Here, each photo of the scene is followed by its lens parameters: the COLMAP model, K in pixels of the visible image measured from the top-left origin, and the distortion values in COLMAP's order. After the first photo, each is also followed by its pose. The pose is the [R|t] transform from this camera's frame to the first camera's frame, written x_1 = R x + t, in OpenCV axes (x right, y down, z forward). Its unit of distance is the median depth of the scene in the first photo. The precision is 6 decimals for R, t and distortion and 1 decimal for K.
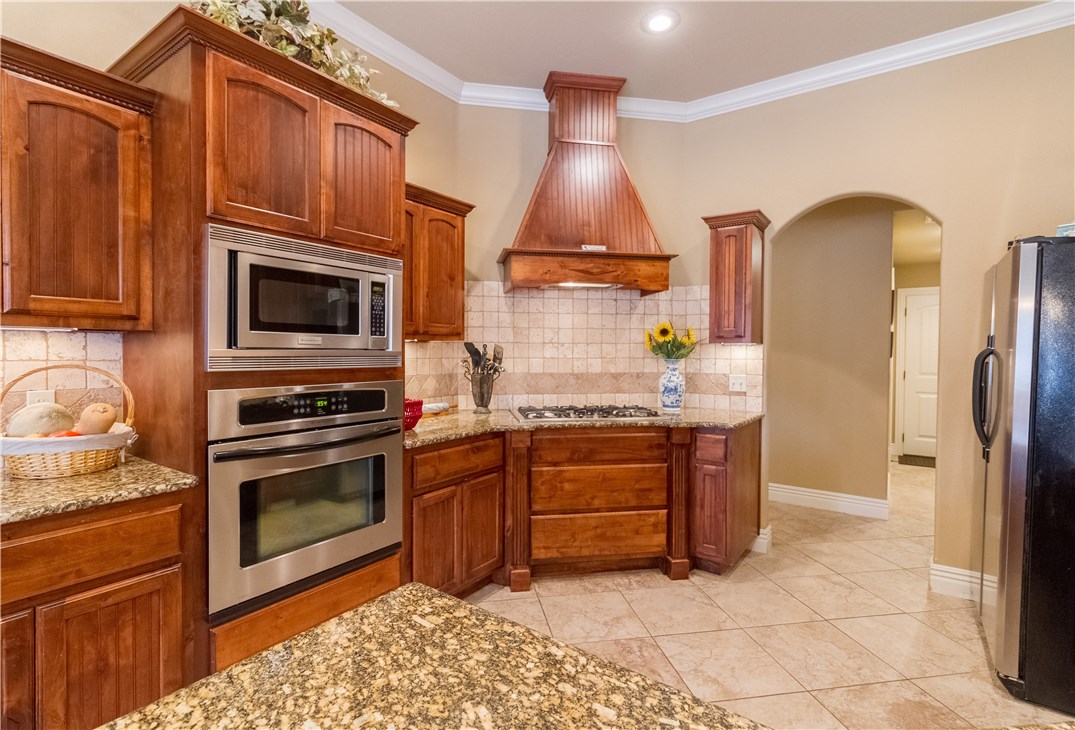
lens RADIAL K [[503.4, 0, 533.1], [0, 503.4, 359.8], [0, 0, 1]] dist [0.004006, 0.000479]
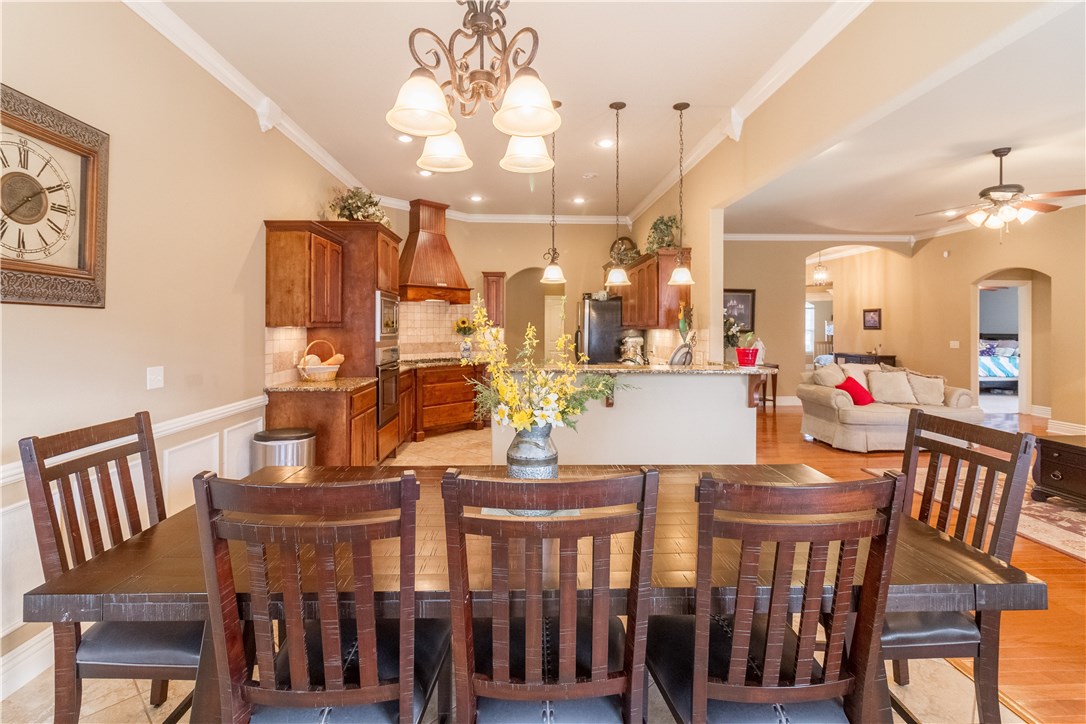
lens RADIAL K [[514.1, 0, 540.9], [0, 514.1, 326.2], [0, 0, 1]] dist [0.000652, 0.000001]
pose [[0.782884, -0.003145, 0.622160, -0.975446], [0.013191, 0.999846, -0.011545, -0.011271], [-0.622028, 0.017245, 0.782805, -1.054655]]
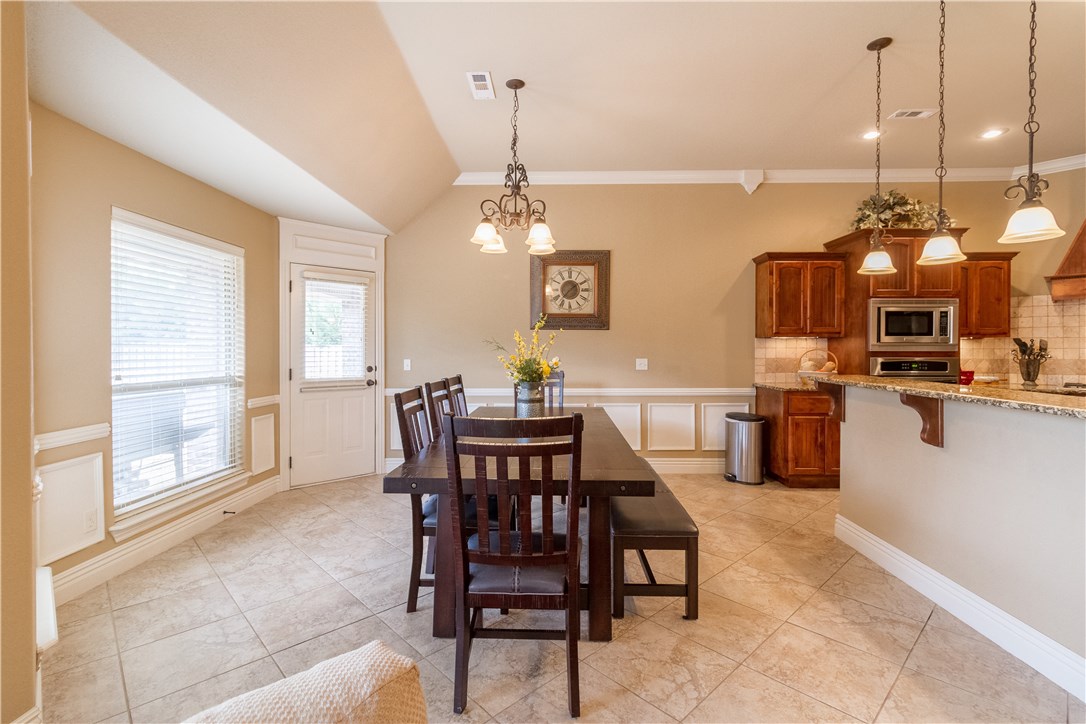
lens RADIAL K [[504.1, 0, 542.2], [0, 504.1, 352.8], [0, 0, 1]] dist [0.001243, 0.000068]
pose [[0.561276, -0.002662, -0.827625, 0.370573], [-0.010806, 0.999886, -0.010545, 0.046199], [0.827558, 0.014863, 0.561183, -1.176857]]
